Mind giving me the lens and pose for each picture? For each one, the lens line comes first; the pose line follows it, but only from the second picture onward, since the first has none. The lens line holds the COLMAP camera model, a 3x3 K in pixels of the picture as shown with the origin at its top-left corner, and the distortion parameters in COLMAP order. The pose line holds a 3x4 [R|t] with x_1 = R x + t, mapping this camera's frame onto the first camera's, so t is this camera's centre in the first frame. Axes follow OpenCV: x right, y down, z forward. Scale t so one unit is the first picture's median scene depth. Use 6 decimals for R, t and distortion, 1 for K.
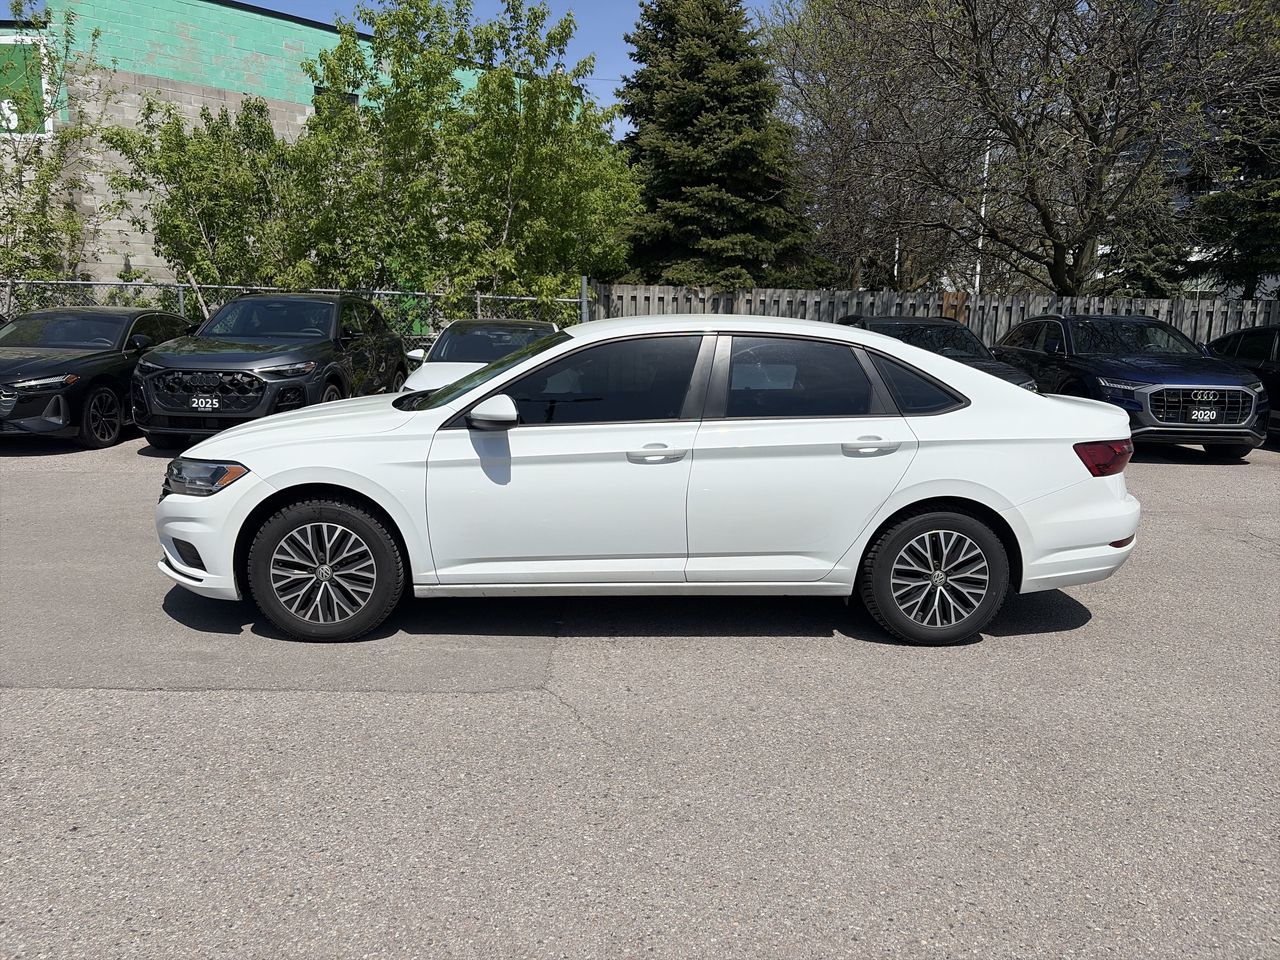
lens RADIAL K [[981.4, 0, 636.9], [0, 981.4, 477.3], [0, 0, 1]] dist [0.043979, -0.060020]
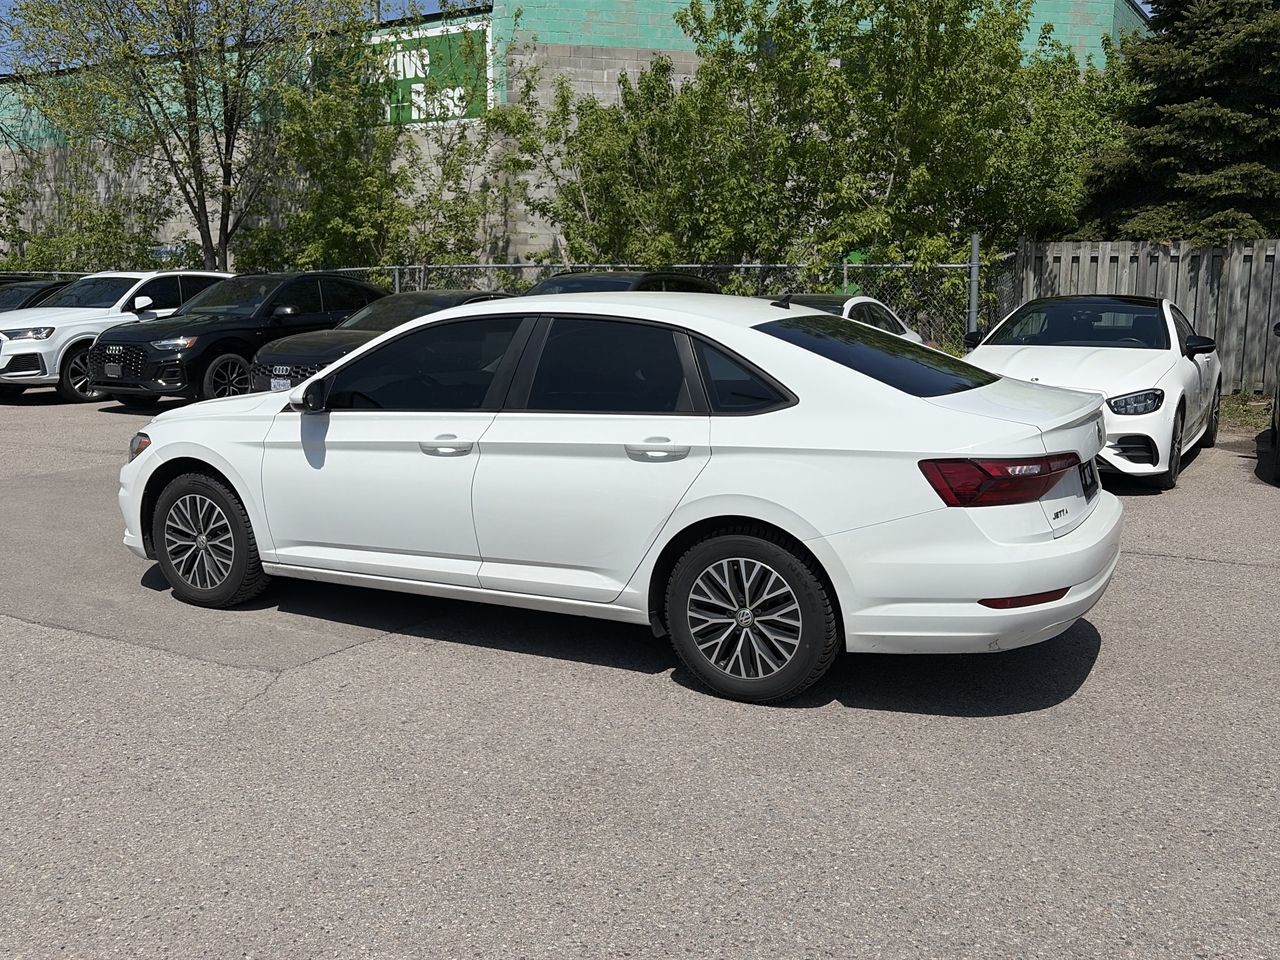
lens RADIAL K [[1195.8, 0, 640.0], [0, 1195.8, 480.0], [0, 0, 1]] dist [0.086530, -0.114762]
pose [[0.855064, 0.061759, -0.514832, 0.730608], [-0.063304, 0.997888, 0.014567, -0.018476], [0.514644, 0.020135, 0.857168, 0.115233]]
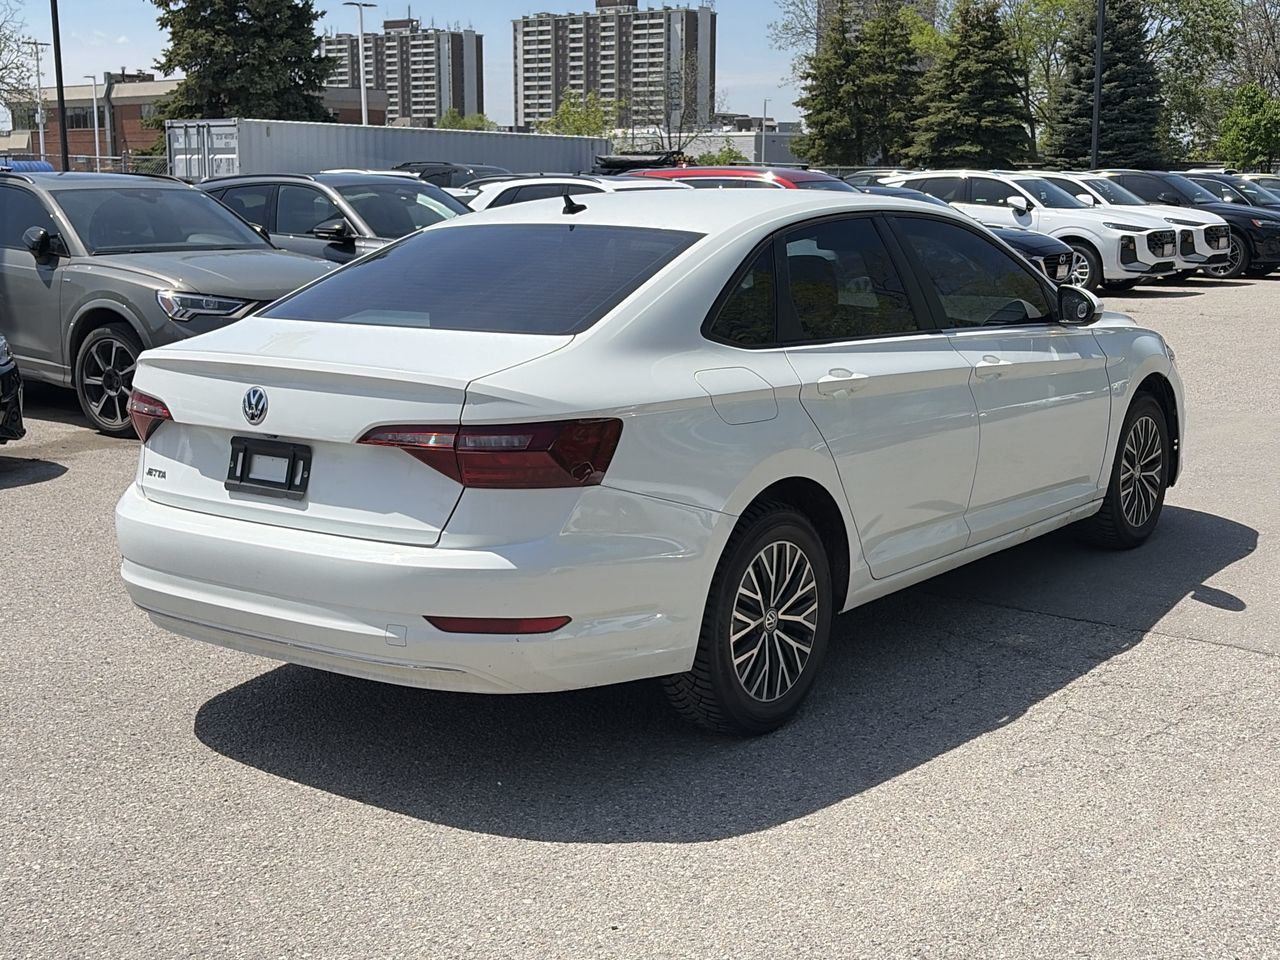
lens RADIAL K [[1640.3, 0, 640.0], [0, 1640.3, 480.0], [0, 0, 1]] dist [0.161352, -0.540024]
pose [[-0.646411, 0.117242, -0.753928, 1.100930], [-0.129488, 0.956933, 0.259832, -0.295819], [0.751922, 0.265583, -0.603390, 1.912721]]
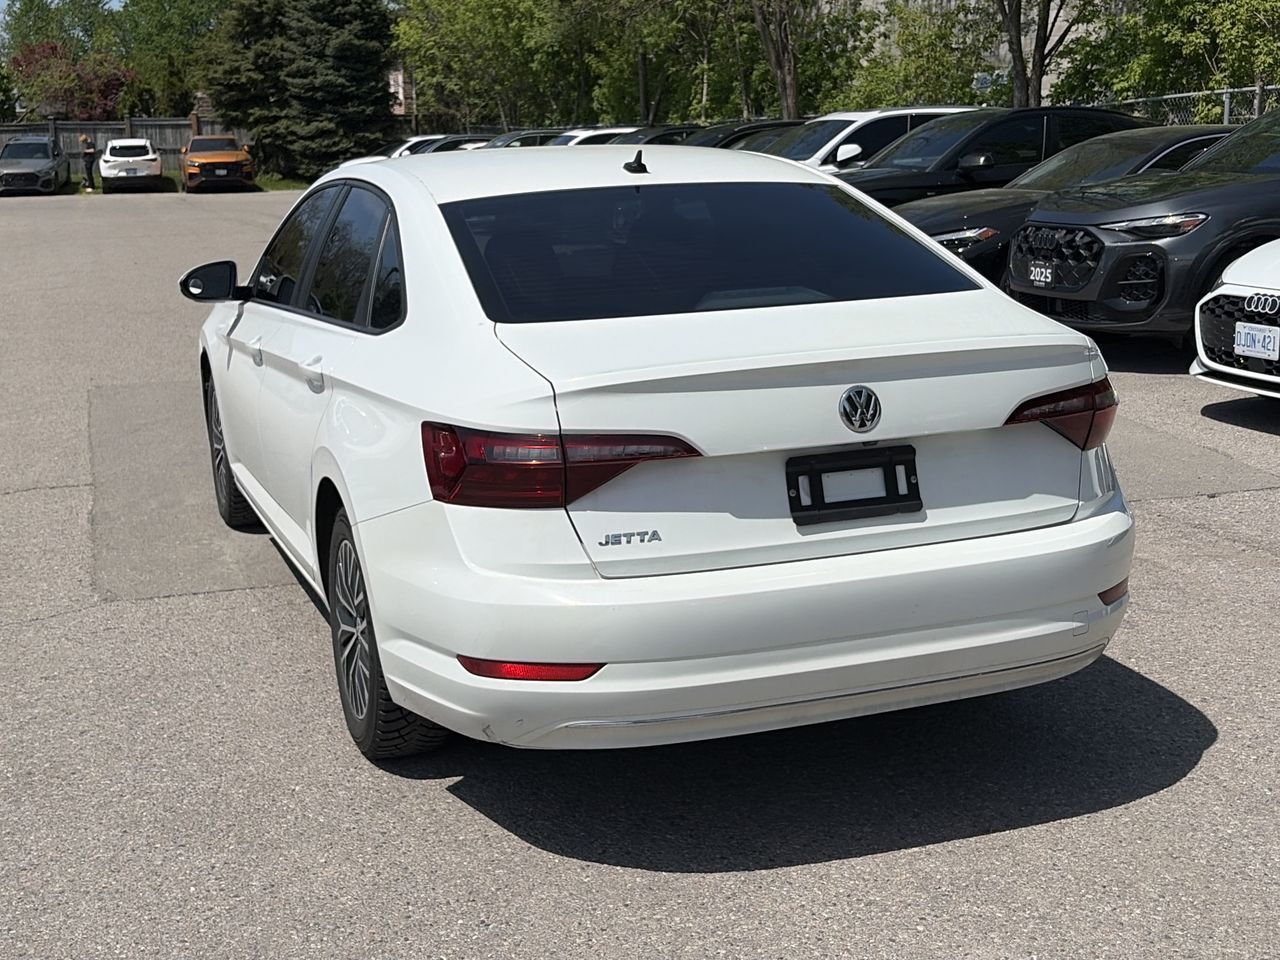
lens RADIAL K [[1661.0, 0, 640.0], [0, 1661.0, 480.0], [0, 0, 1]] dist [0.182171, -0.615768]
pose [[0.293137, 0.165254, -0.941680, 1.224730], [-0.119094, 0.983589, 0.135536, -0.125874], [0.948624, 0.072418, 0.308007, 0.855218]]
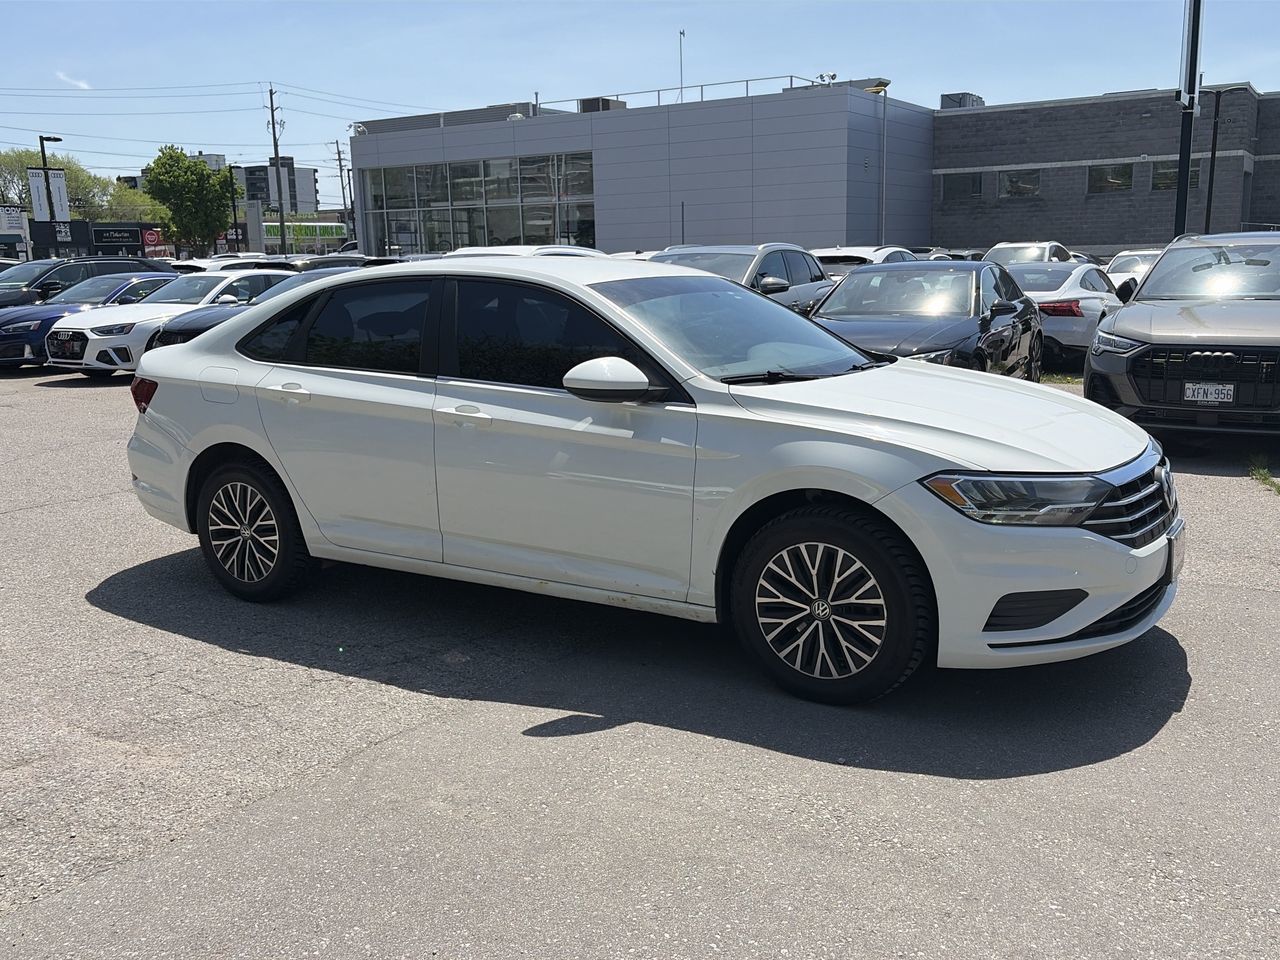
lens RADIAL K [[1166.4, 0, 640.0], [0, 1166.4, 480.0], [0, 0, 1]] dist [0.020286, 0.001810]
pose [[-0.822696, -0.109982, 0.557741, -0.676277], [0.091785, 0.942537, 0.321247, -0.341182], [-0.561023, 0.315481, -0.765327, 2.030211]]
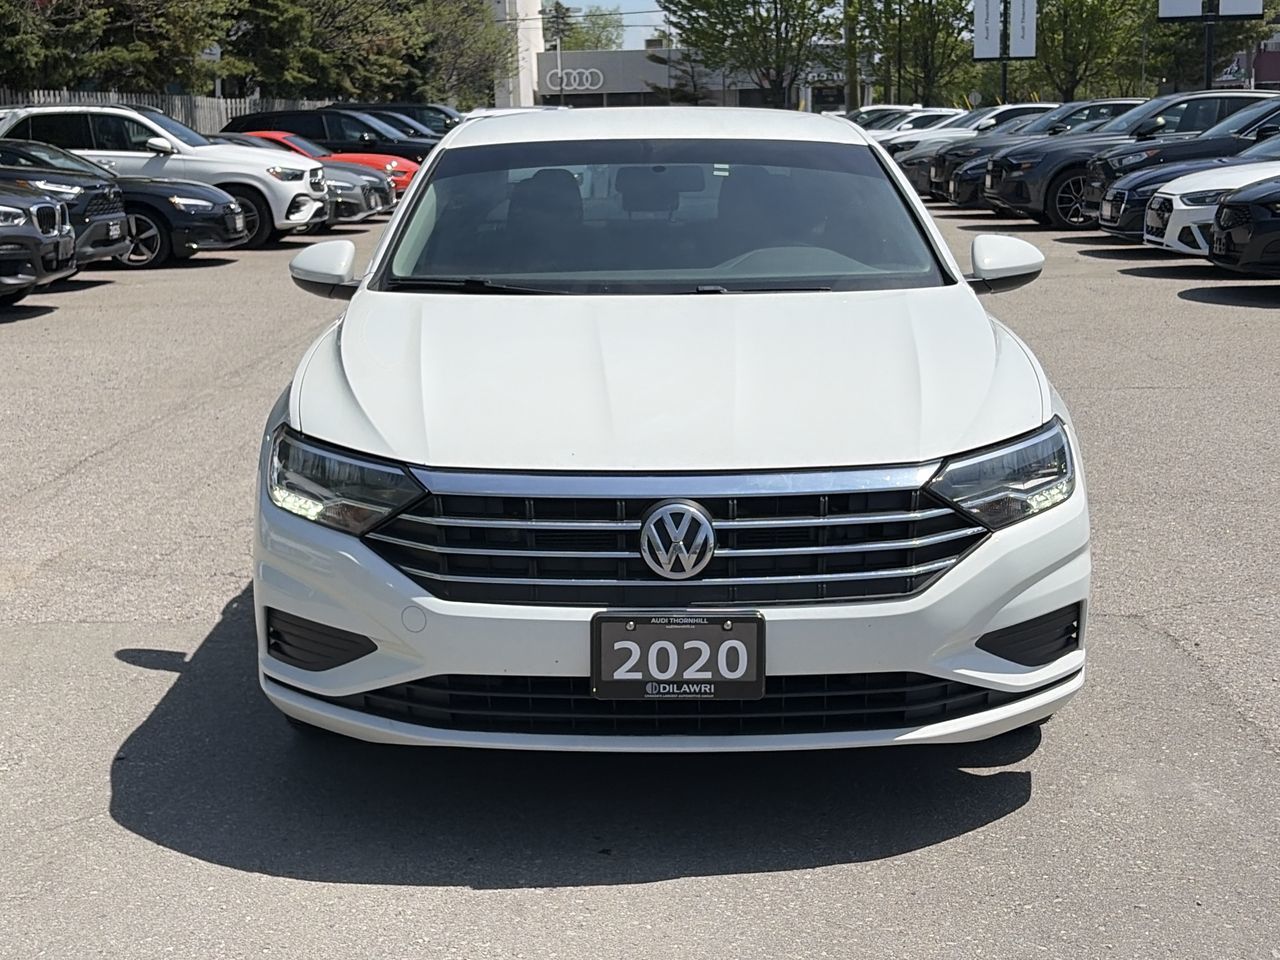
lens RADIAL K [[1831.0, 0, 636.9], [0, 1831.0, 480.0], [0, 0, 1]] dist [0.200591, -0.721073]
pose [[0.050934, -0.209598, 0.976460, -1.264441], [0.174716, 0.964521, 0.197921, -0.194432], [-0.983301, 0.160522, 0.085747, 1.074242]]
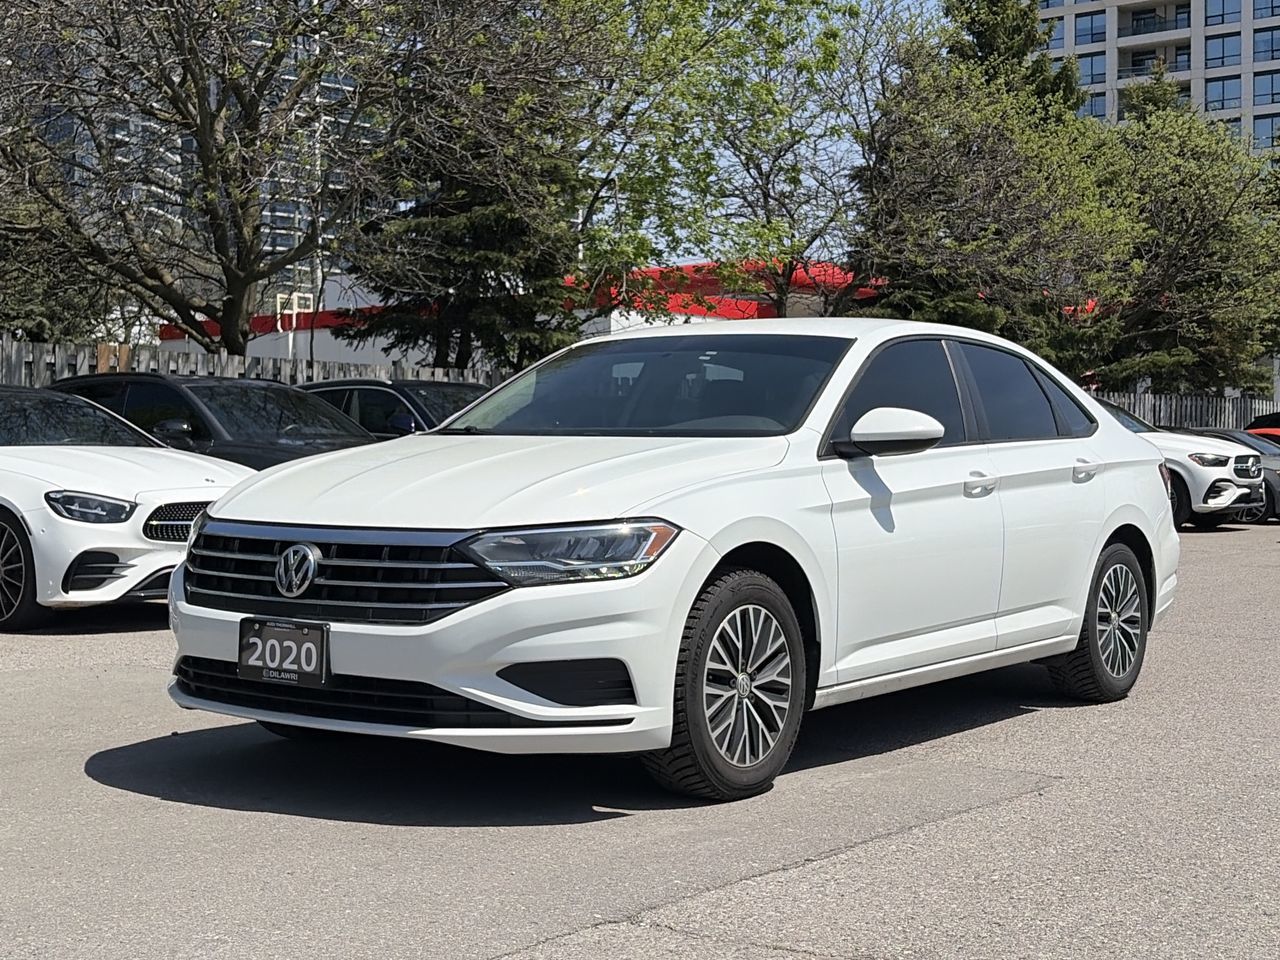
lens RADIAL K [[1840.7, 0, 652.4], [0, 1840.7, 482.8], [0, 0, 1]] dist [0.194777, -0.669273]
pose [[0.627828, -0.031338, 0.777721, -1.237103], [0.132141, 0.988976, -0.066823, 0.037458], [-0.767053, 0.144722, 0.625048, 0.264156]]
